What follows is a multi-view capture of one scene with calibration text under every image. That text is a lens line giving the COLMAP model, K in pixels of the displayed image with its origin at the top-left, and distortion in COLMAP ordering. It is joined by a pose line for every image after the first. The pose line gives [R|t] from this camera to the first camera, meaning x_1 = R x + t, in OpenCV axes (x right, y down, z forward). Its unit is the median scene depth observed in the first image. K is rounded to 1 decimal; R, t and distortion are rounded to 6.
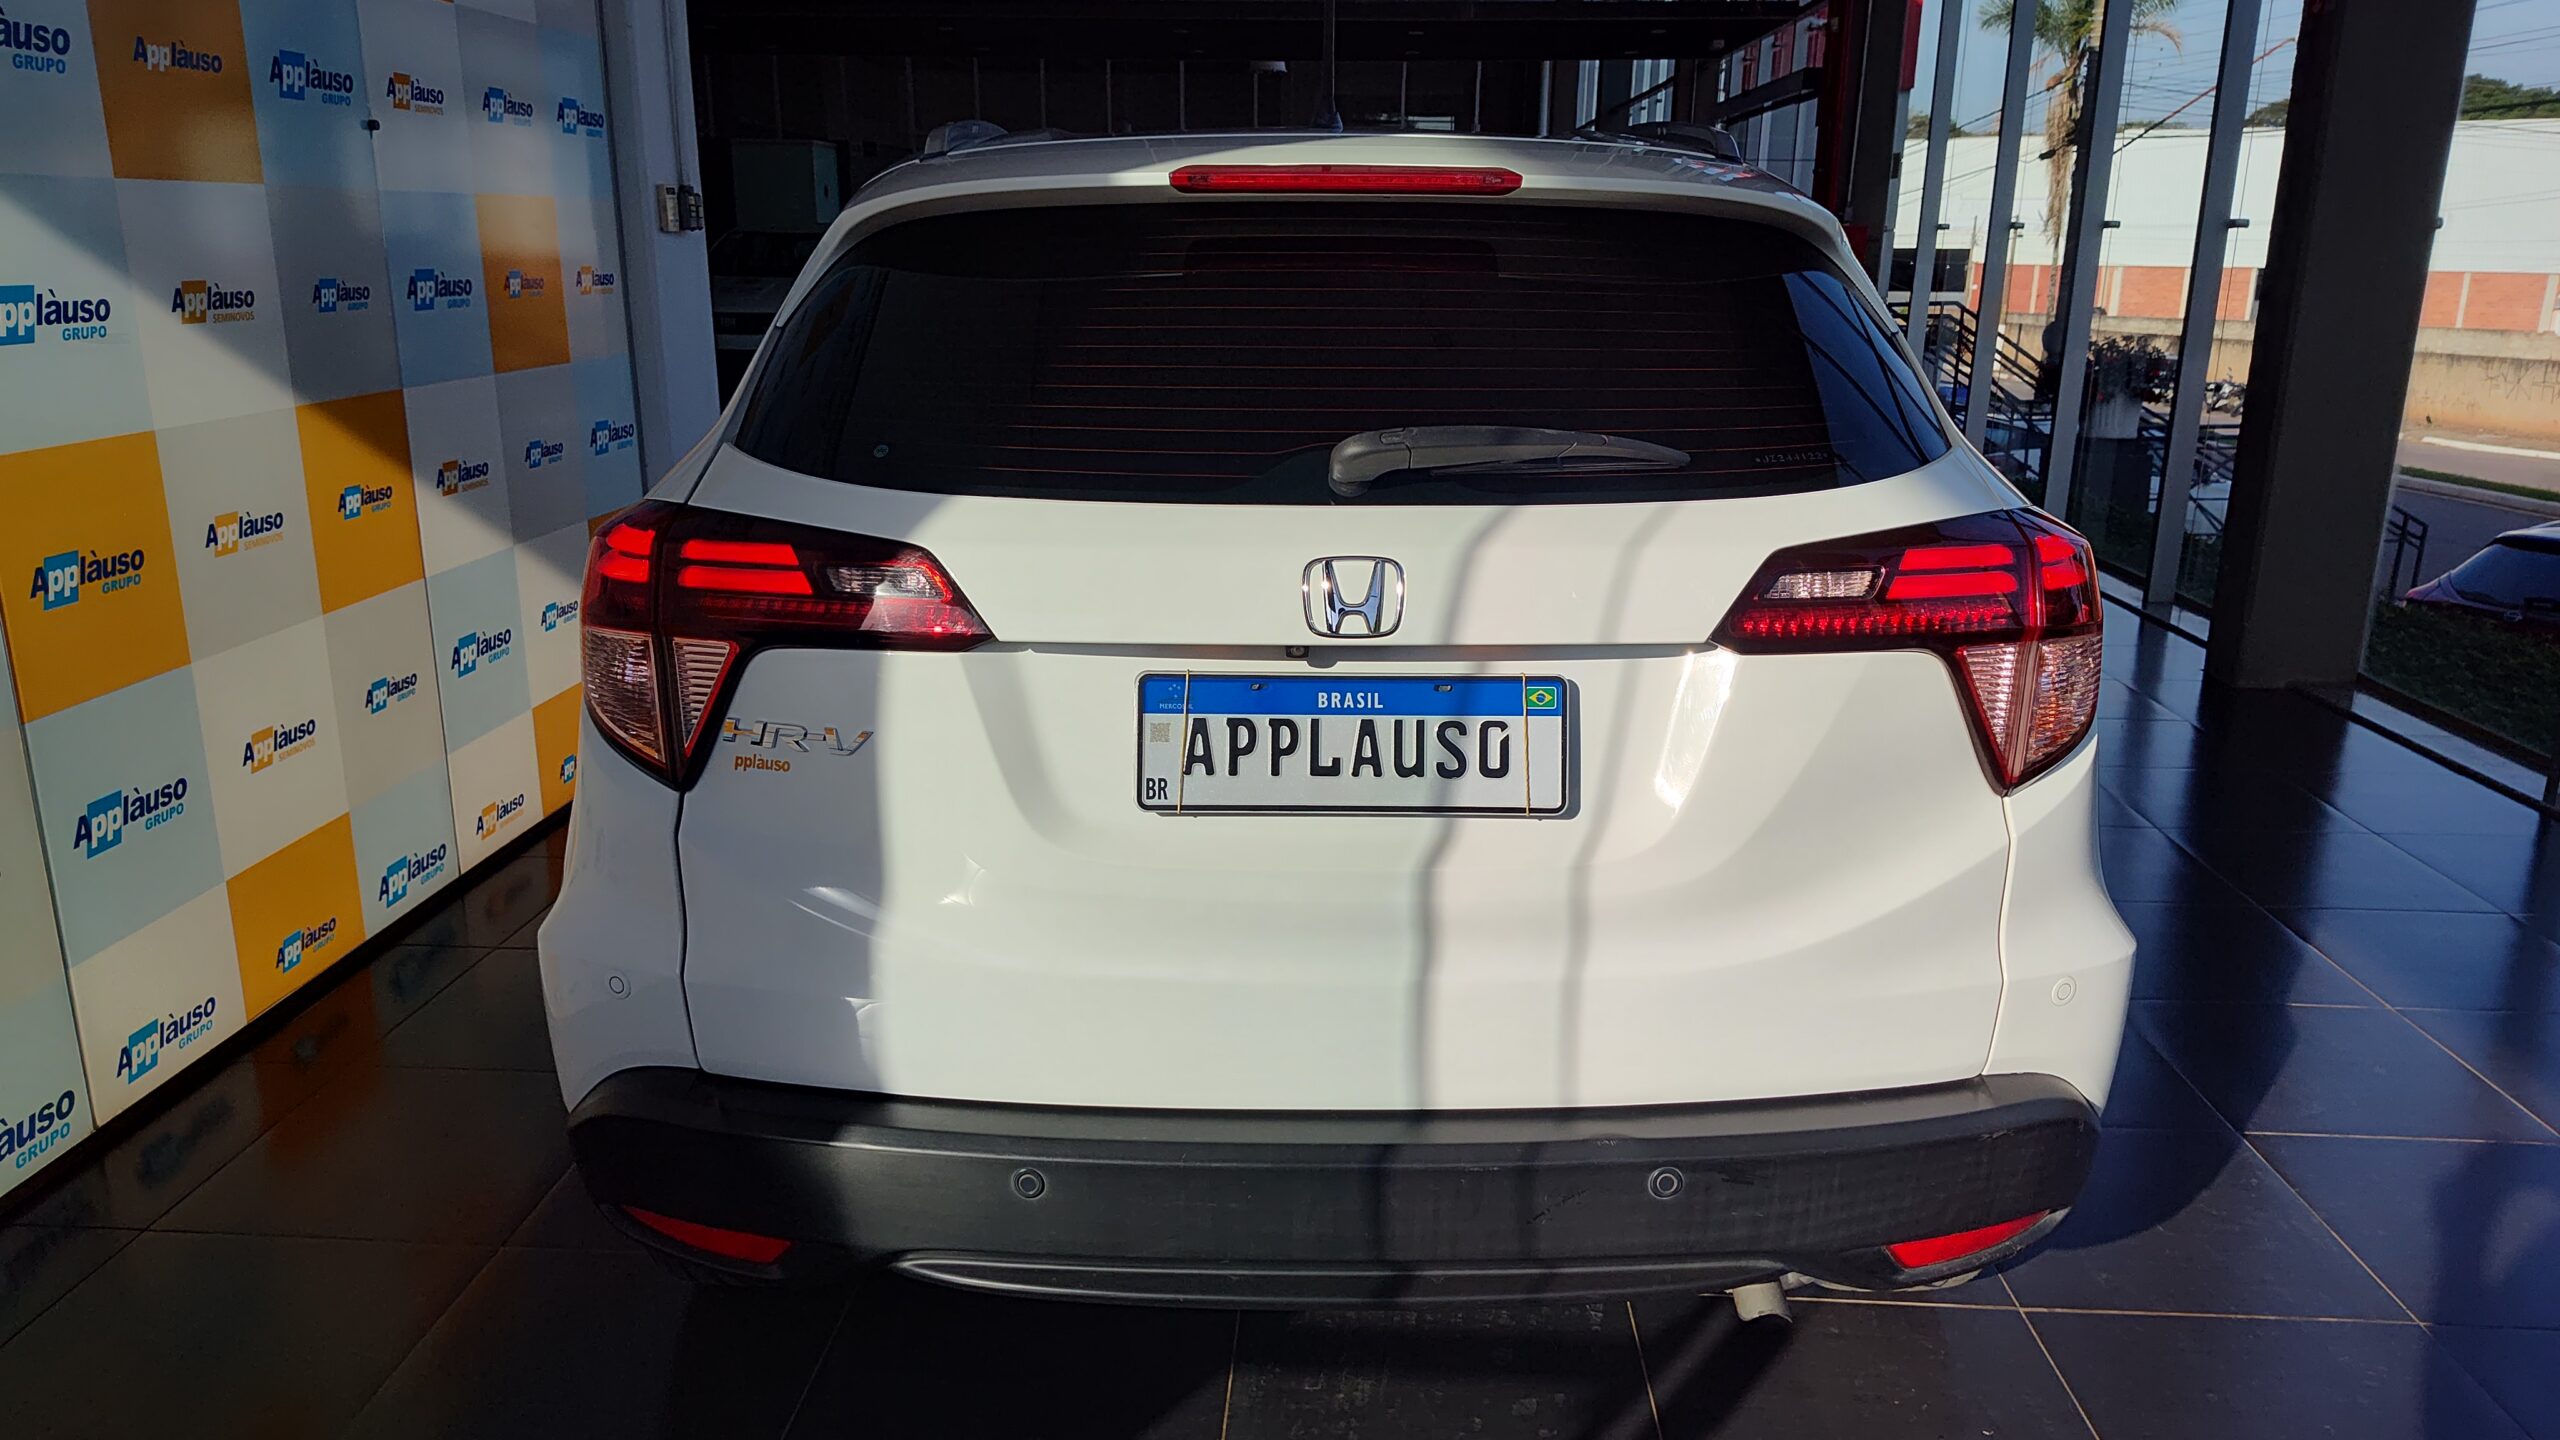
lens RADIAL K [[1786.2, 0, 1268.8], [0, 1786.2, 733.1], [0, 0, 1]] dist [0.028219, -0.036977]
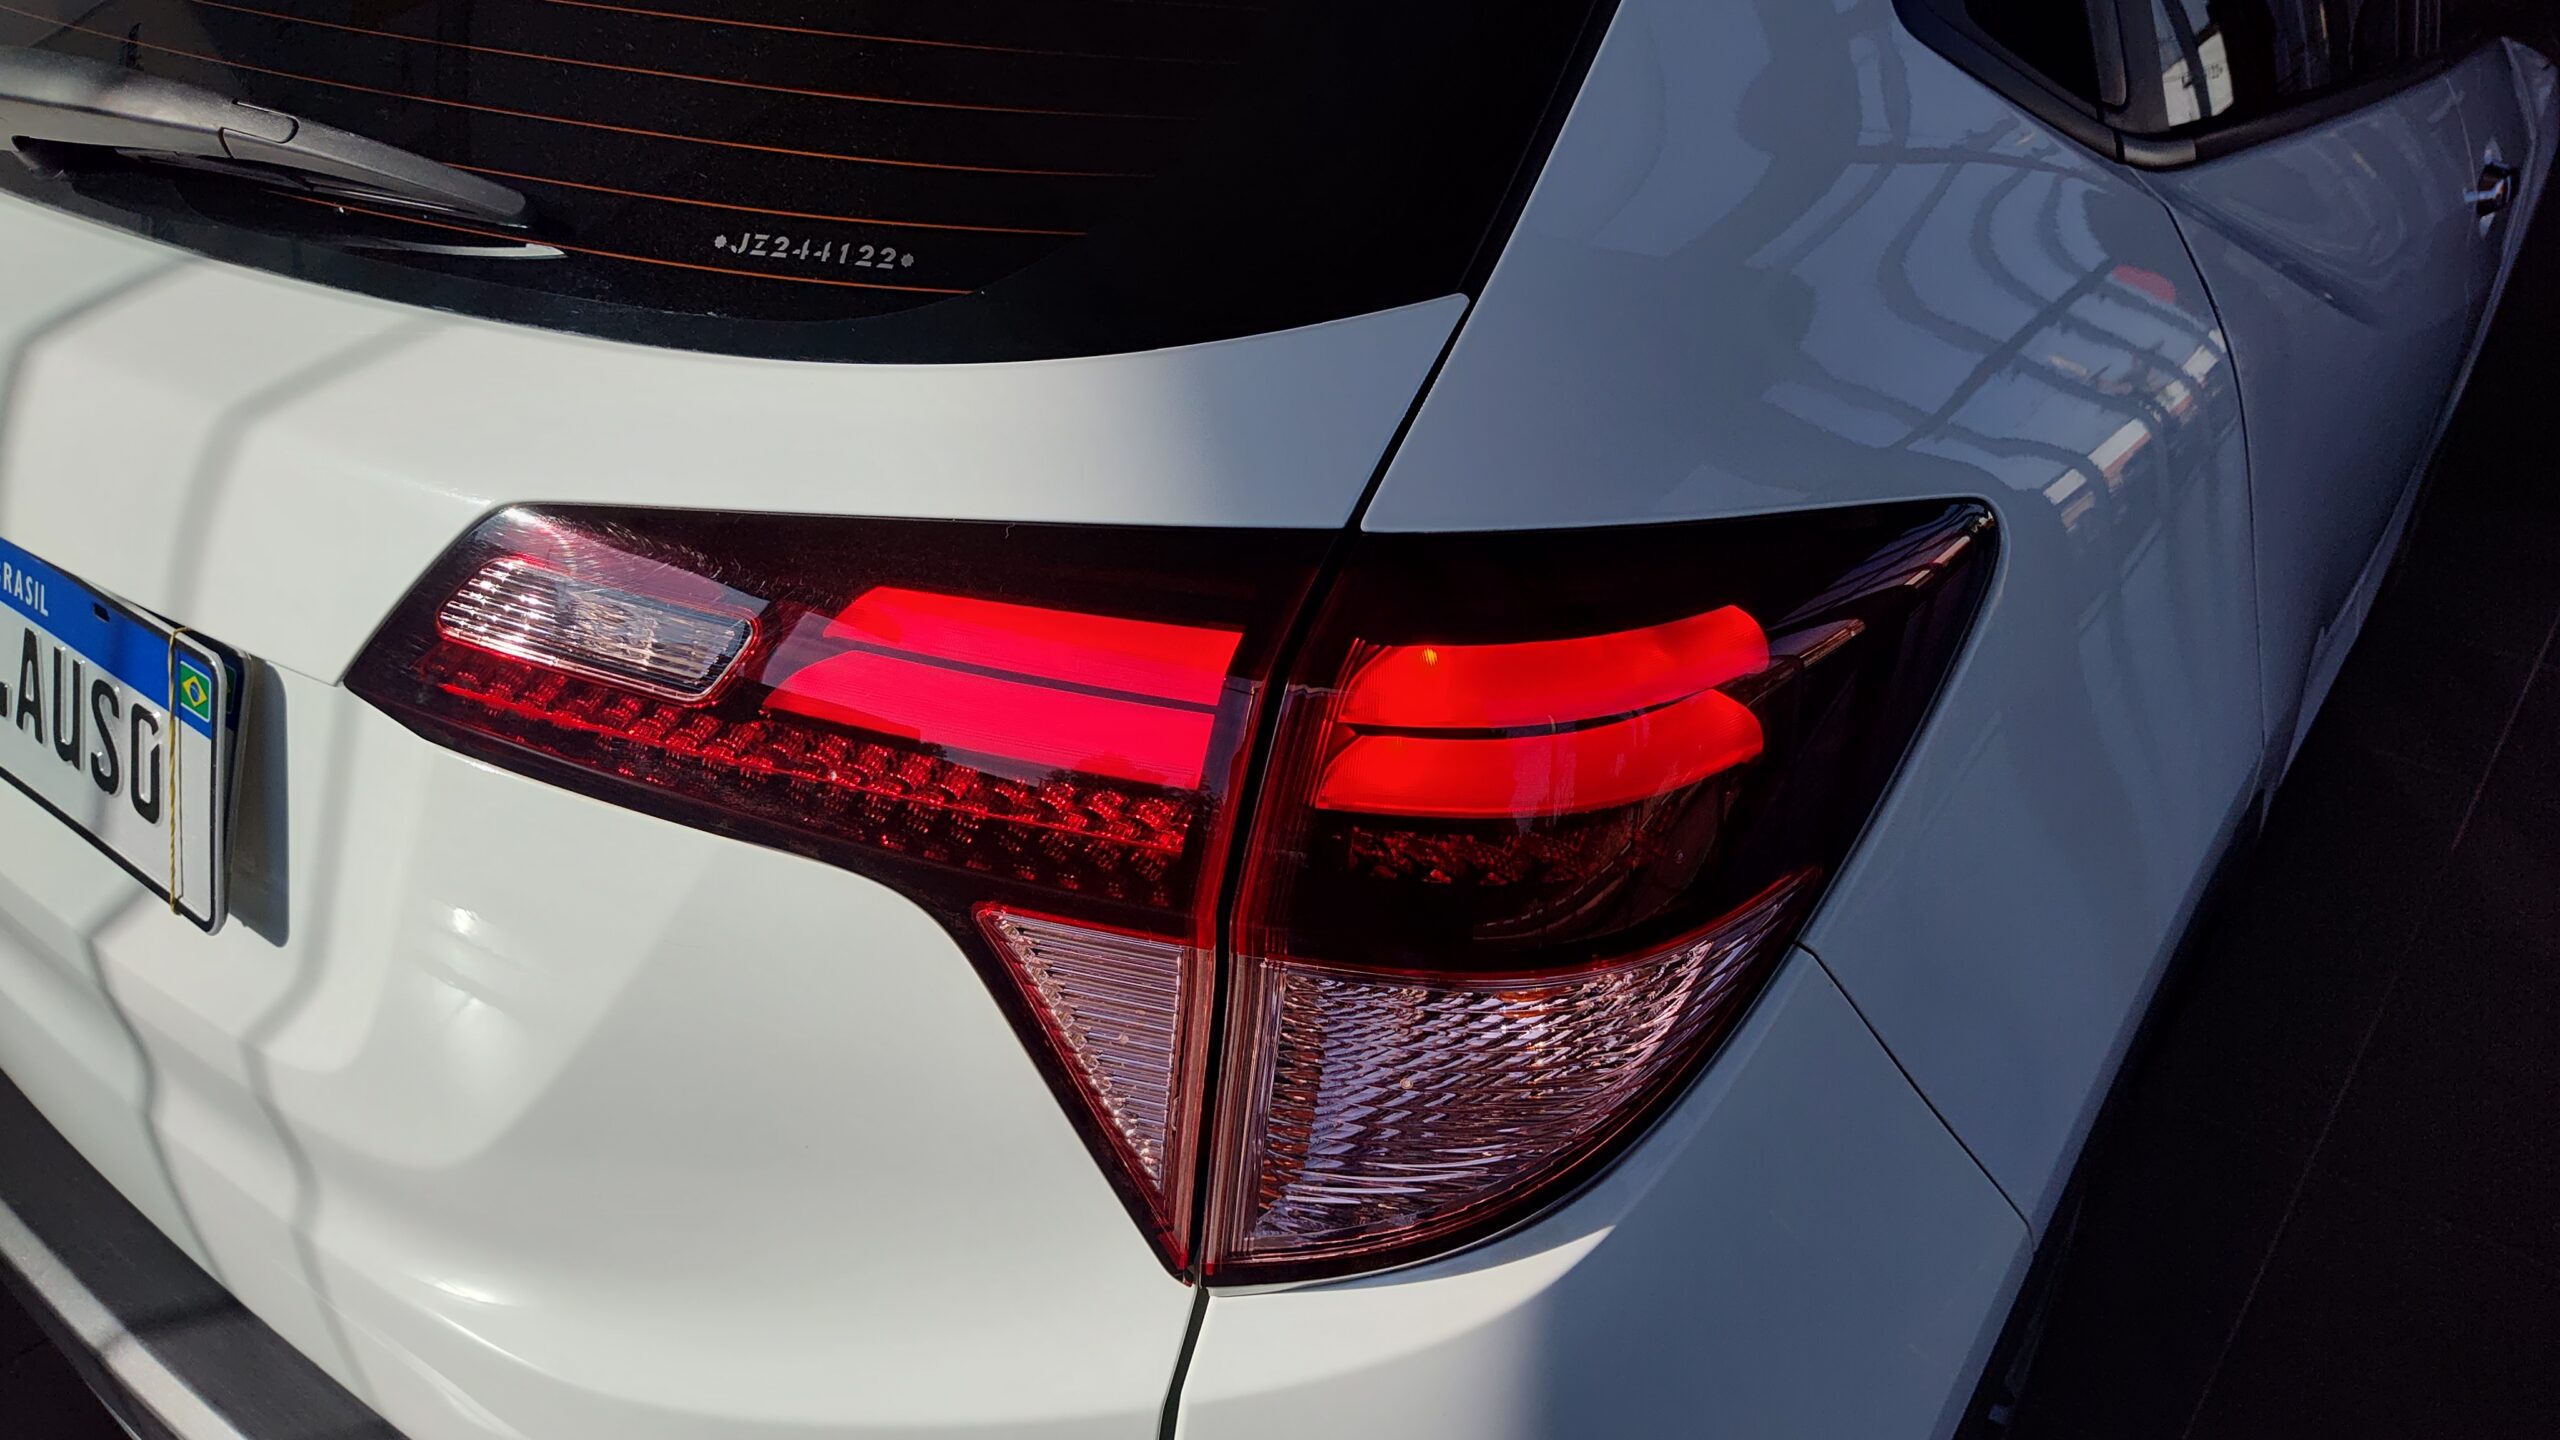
lens RADIAL K [[1786.2, 0, 1268.8], [0, 1786.2, 733.1], [0, 0, 1]] dist [0.028219, -0.036977]
pose [[0.795539, 0.313914, -0.518243, 0.288150], [-0.170190, 0.936661, 0.306108, -0.093102], [0.581510, -0.155321, 0.798575, 0.367817]]
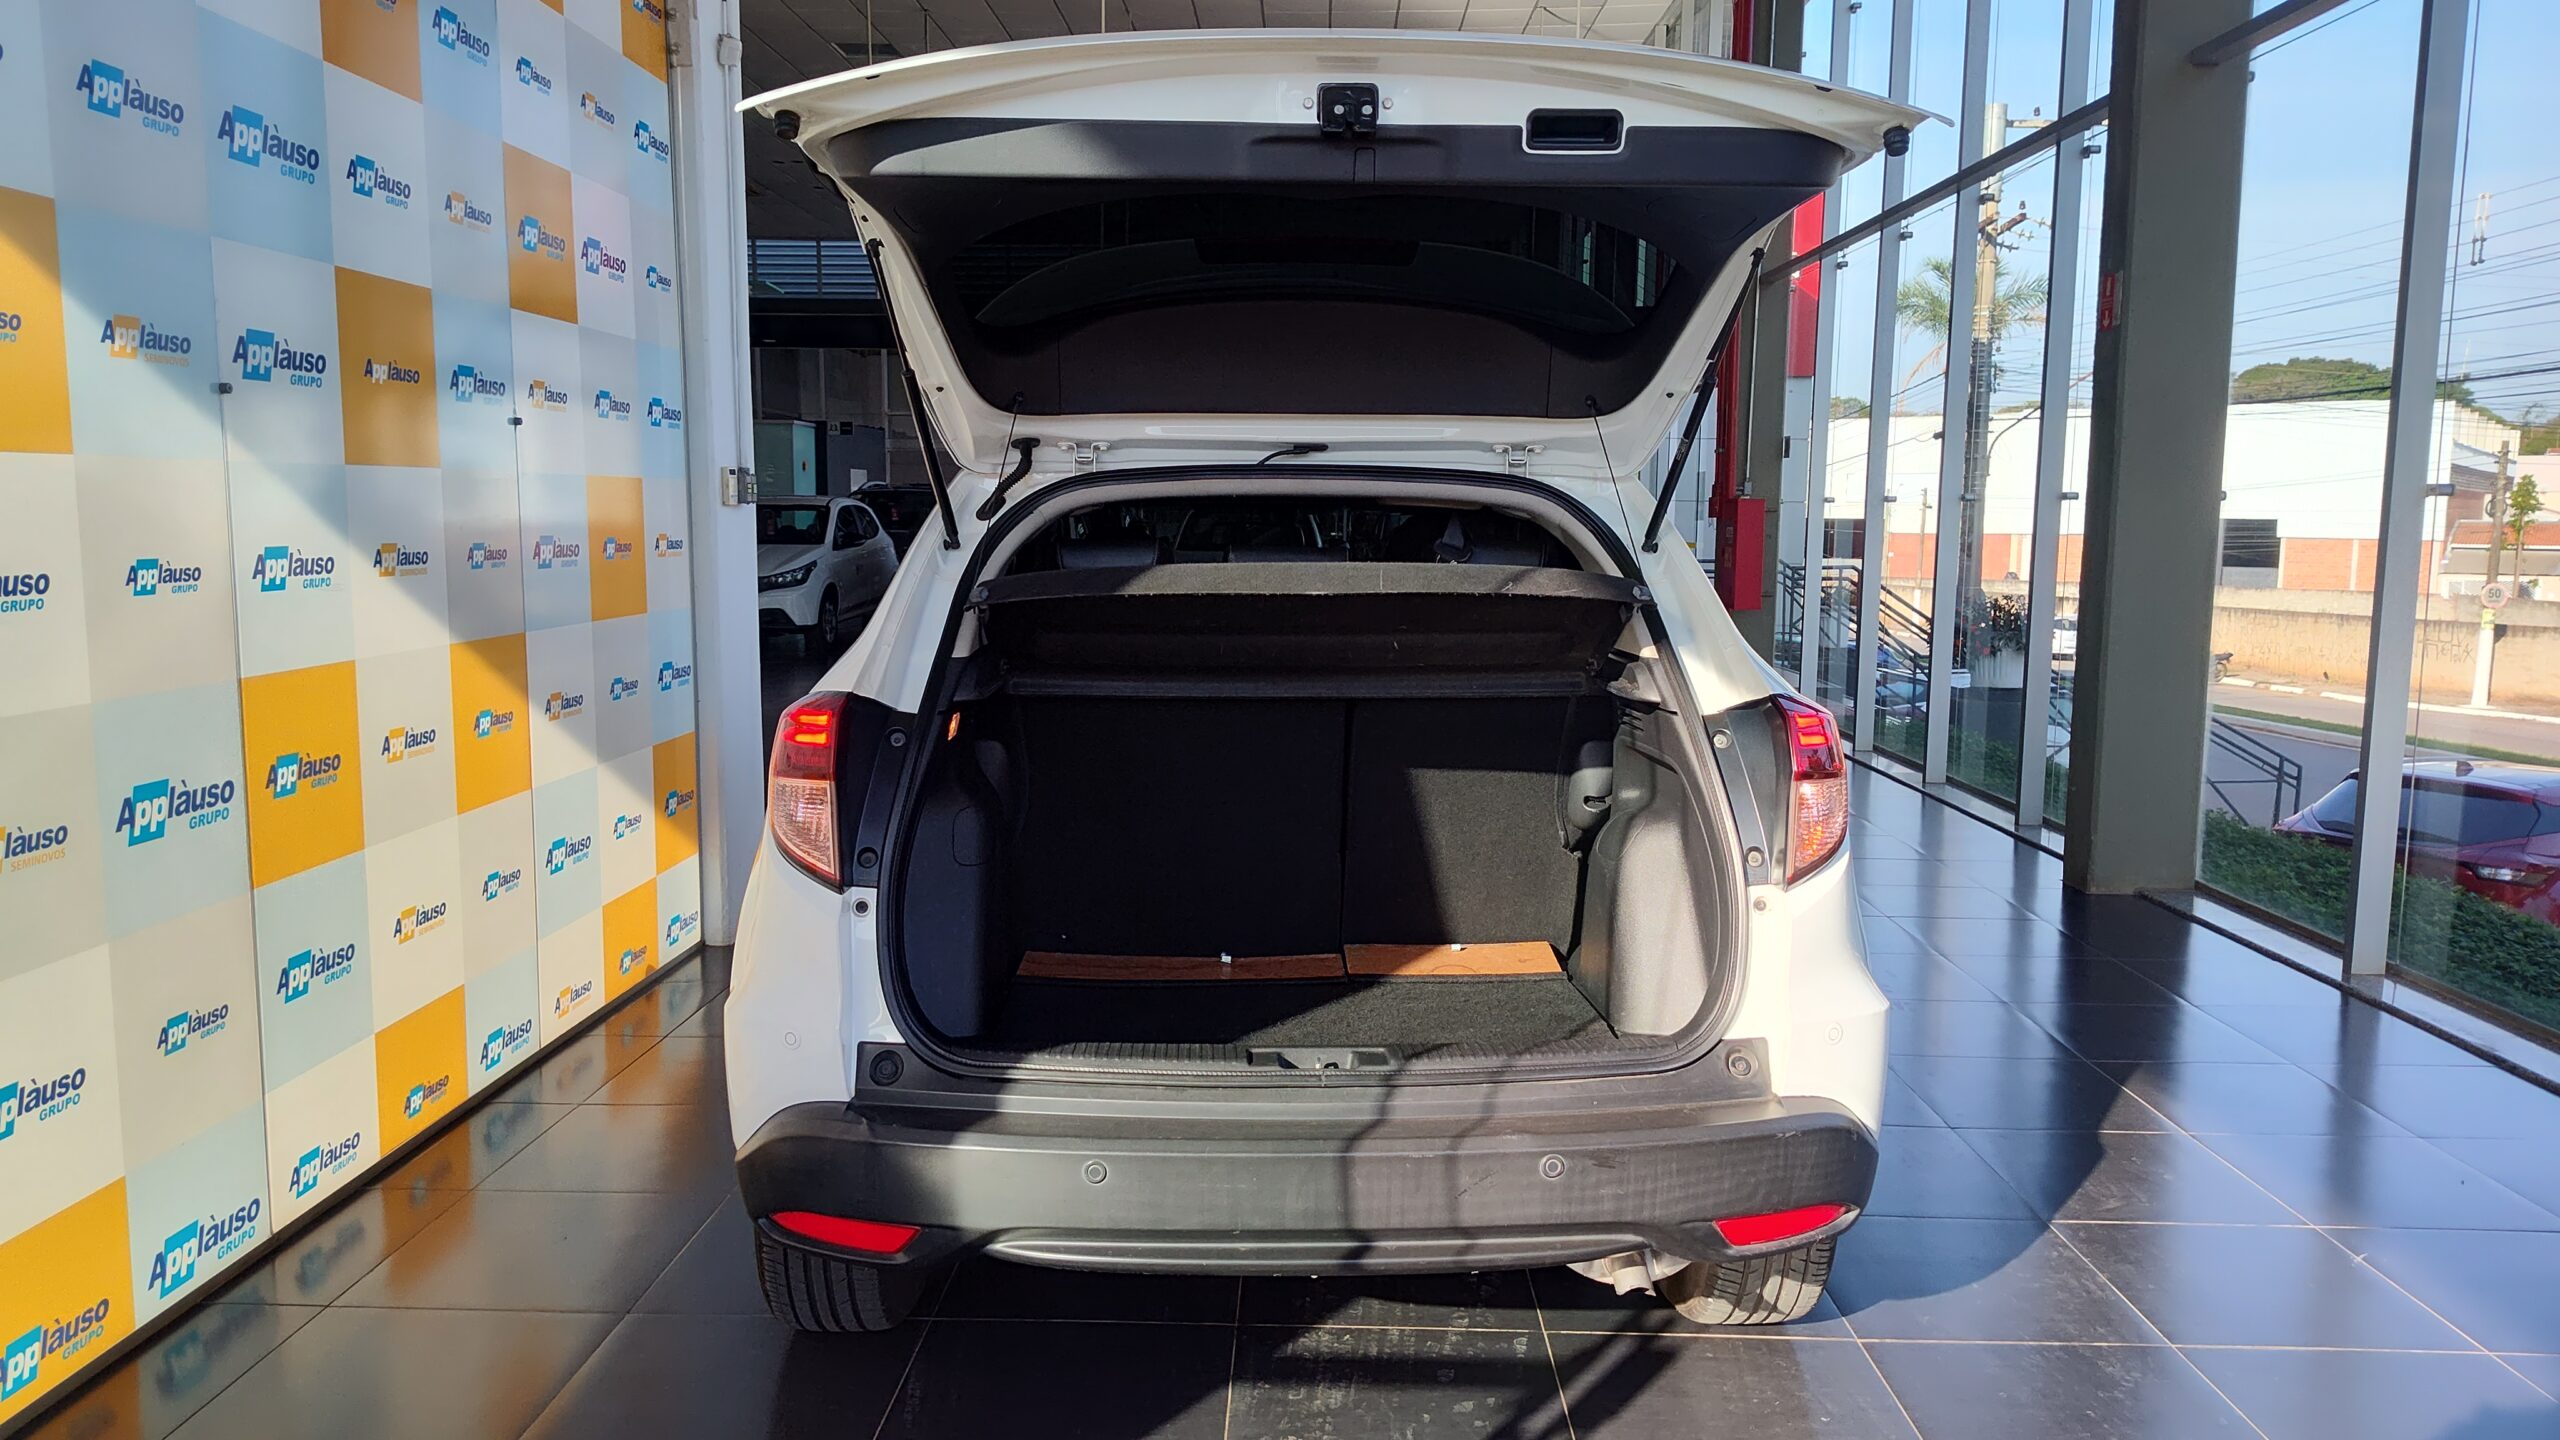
lens RADIAL K [[1786.8, 0, 1288.7], [0, 1786.8, 724.6], [0, 0, 1]] dist [0.085373, -0.137295]
pose [[0.999192, -0.006170, 0.039721, -0.018856], [0.012067, 0.988614, -0.149988, 0.060576], [-0.038343, 0.150346, 0.987890, -0.218677]]
